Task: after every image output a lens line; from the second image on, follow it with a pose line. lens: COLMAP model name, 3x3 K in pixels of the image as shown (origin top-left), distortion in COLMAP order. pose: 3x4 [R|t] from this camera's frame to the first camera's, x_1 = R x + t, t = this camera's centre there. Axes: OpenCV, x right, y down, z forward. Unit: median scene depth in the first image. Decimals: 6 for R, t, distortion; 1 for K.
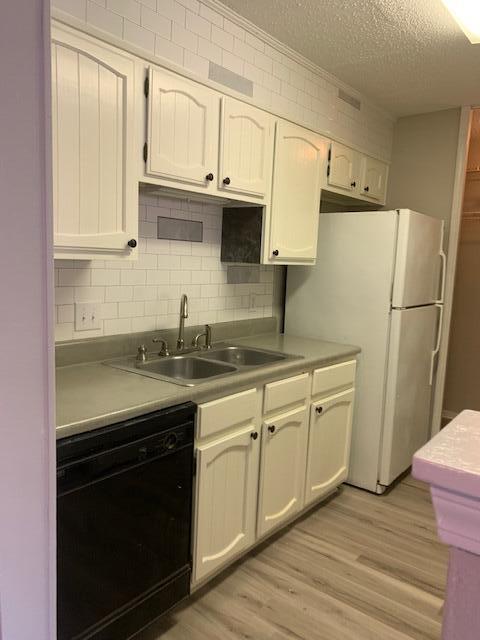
lens RADIAL K [[499.7, 0, 240.2], [0, 499.7, 323.7], [0, 0, 1]] dist [0.012065, 0.003556]
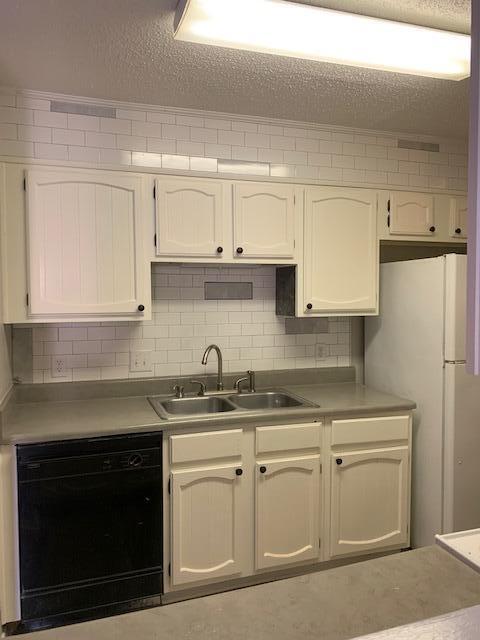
lens RADIAL K [[499.7, 0, 239.7], [0, 499.7, 317.4], [0, 0, 1]] dist [0.012065, 0.003556]
pose [[0.823682, -0.018642, -0.566746, 0.562554], [-0.035343, 0.995828, -0.084122, -0.023125], [0.565950, 0.089320, 0.819587, 0.037727]]
